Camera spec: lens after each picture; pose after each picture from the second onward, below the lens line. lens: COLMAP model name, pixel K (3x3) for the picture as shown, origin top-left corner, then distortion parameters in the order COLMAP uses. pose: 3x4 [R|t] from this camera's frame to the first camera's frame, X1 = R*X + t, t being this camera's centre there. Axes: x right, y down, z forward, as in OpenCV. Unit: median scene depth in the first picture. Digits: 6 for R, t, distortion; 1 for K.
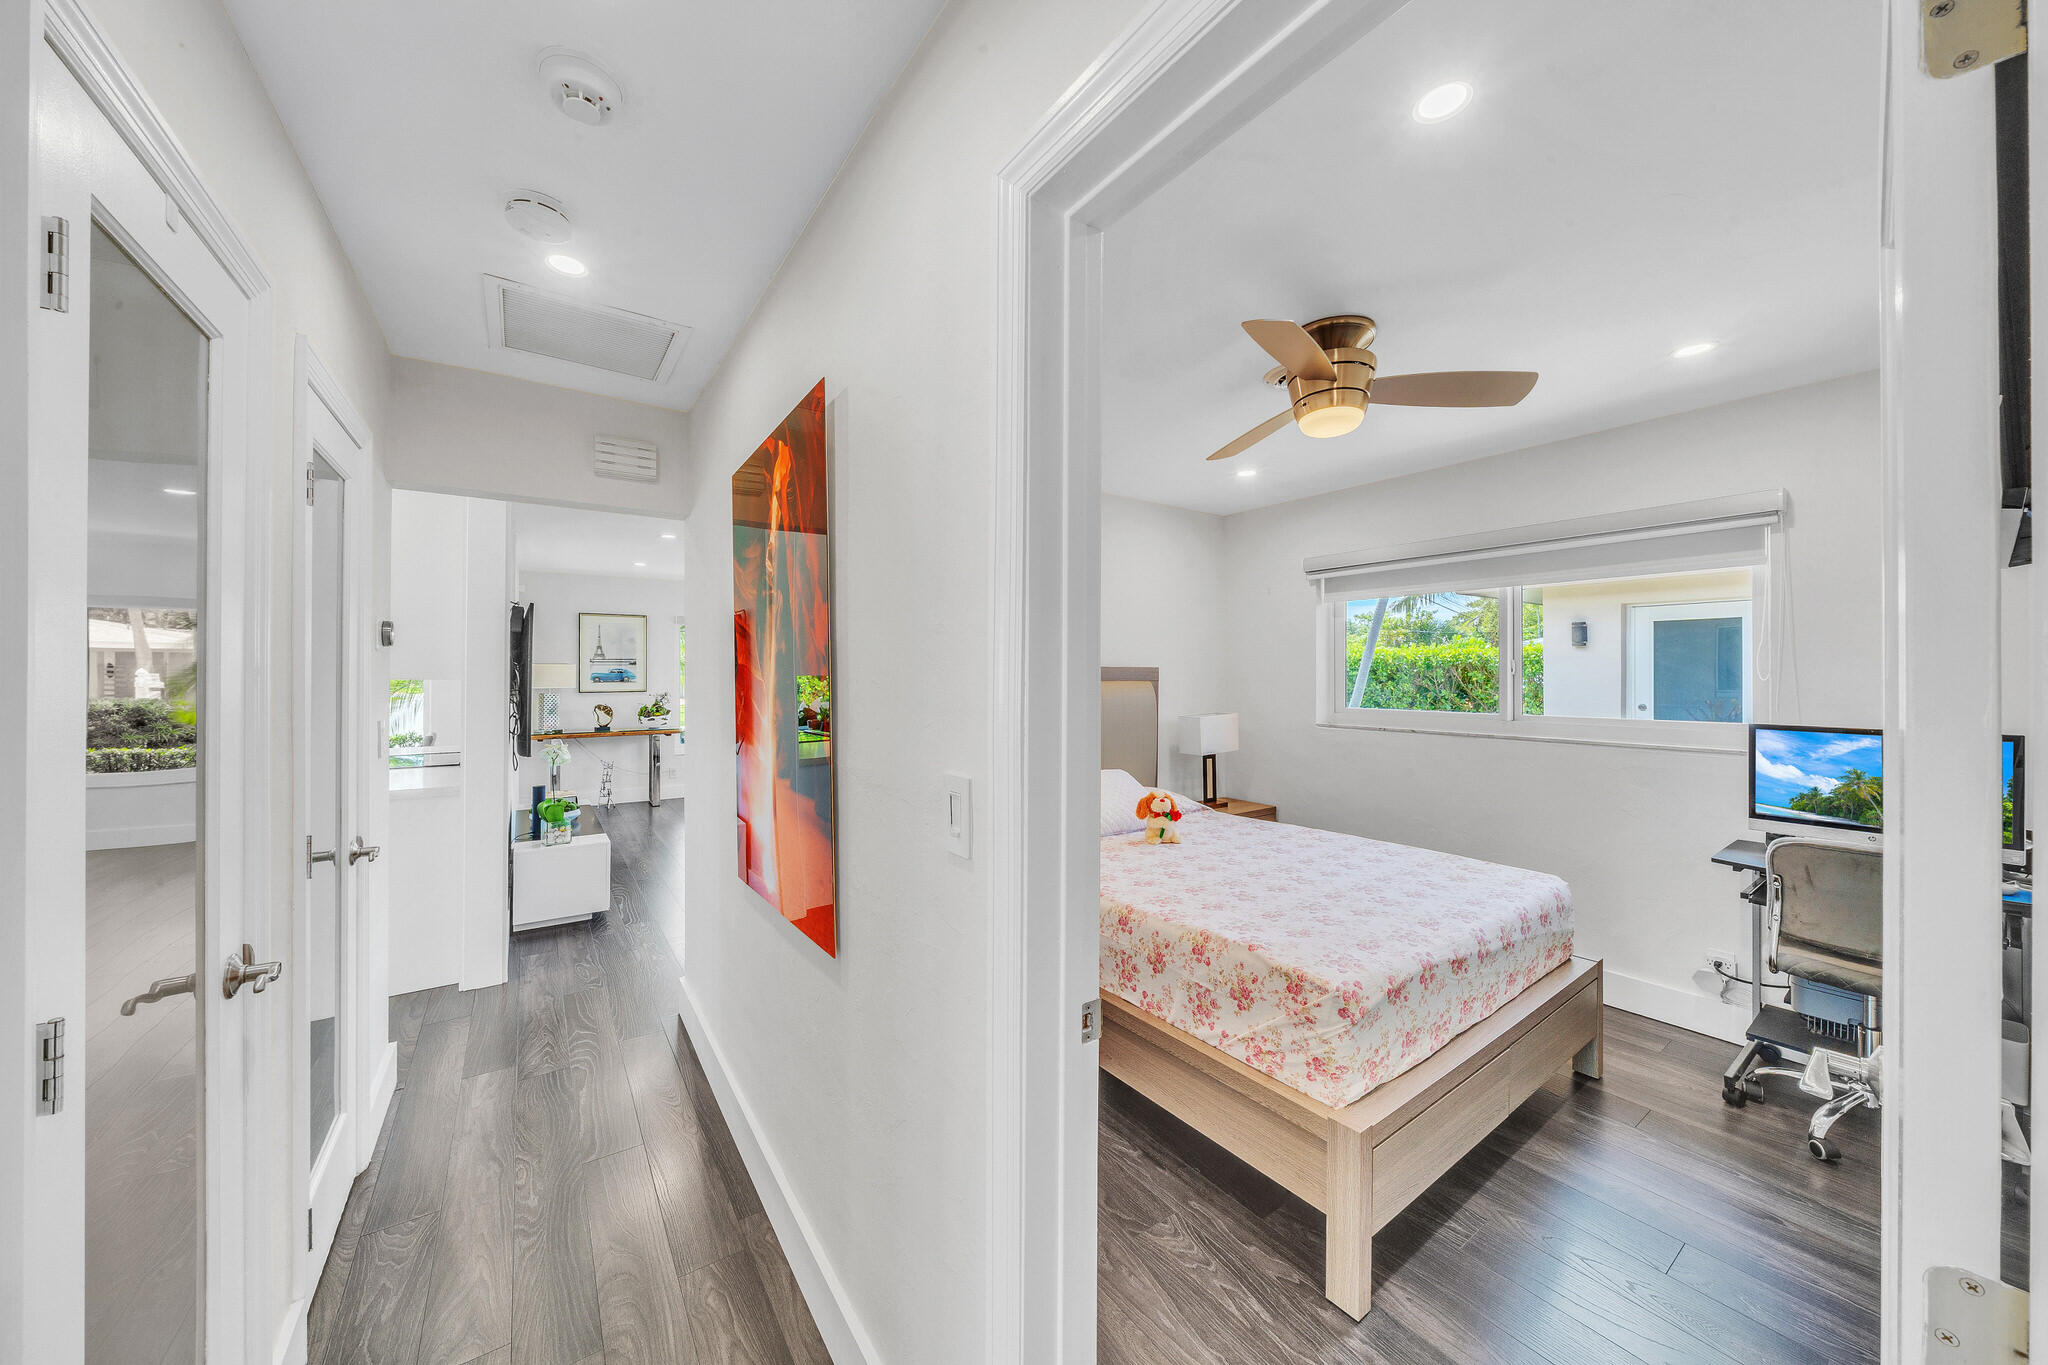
lens RADIAL K [[699.7, 0, 1018.5], [0, 699.7, 670.8], [0, 0, 1]] dist [-0.001729, -0.000377]
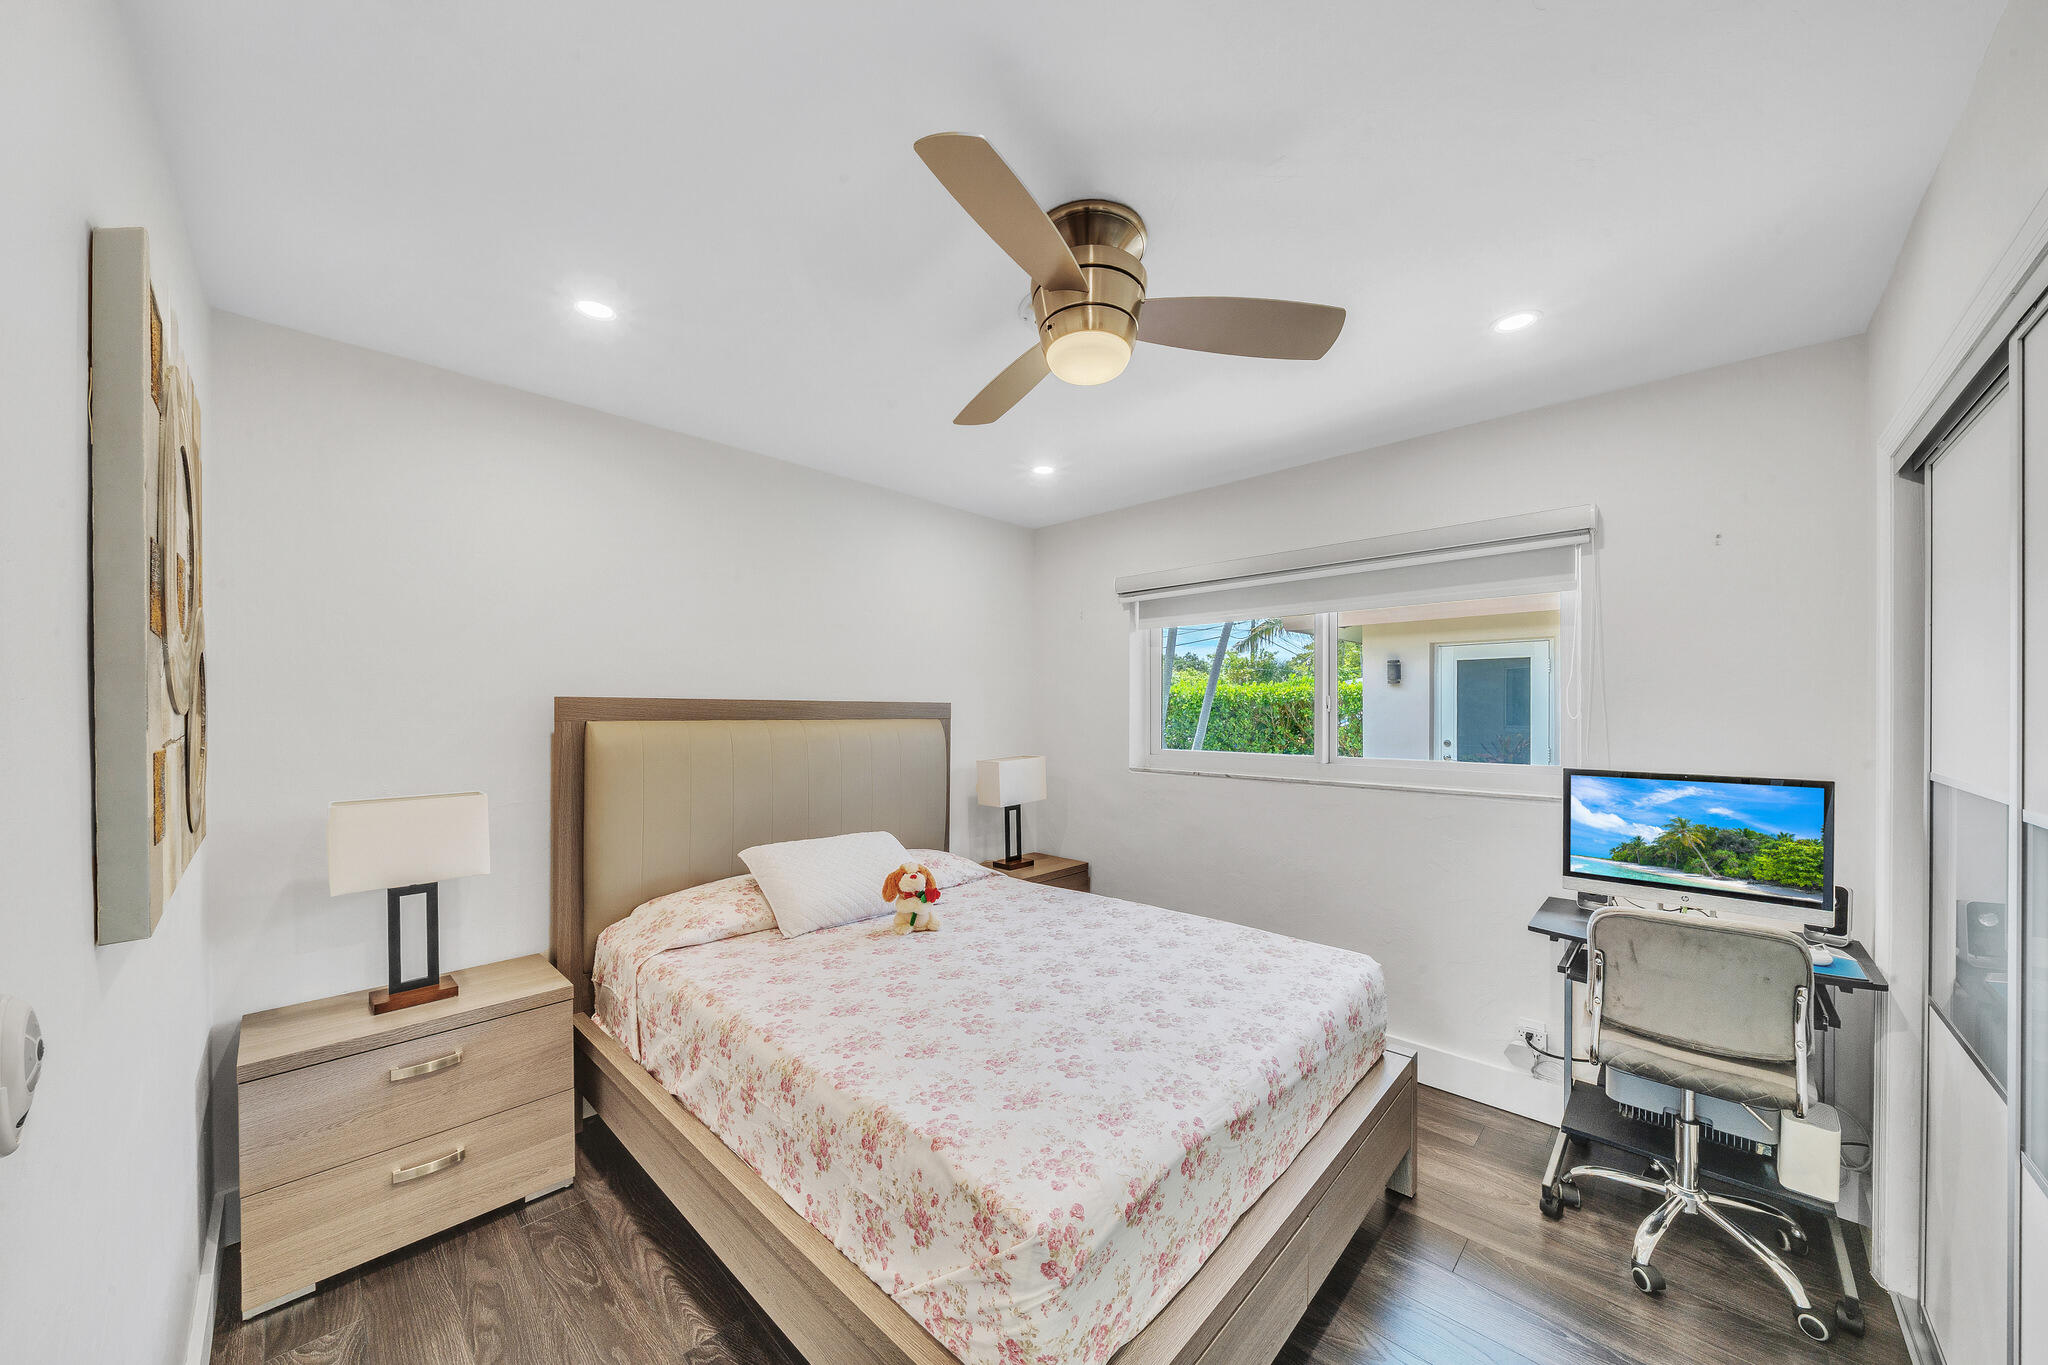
lens RADIAL K [[723.4, 0, 1023.9], [0, 723.4, 711.5], [0, 0, 1]] dist [-0.001353, 0.000024]
pose [[0.979548, -0.000082, 0.201210, 0.229868], [-0.001046, 0.999984, 0.005501, 0.001177], [-0.201208, -0.005599, 0.979533, 0.284480]]
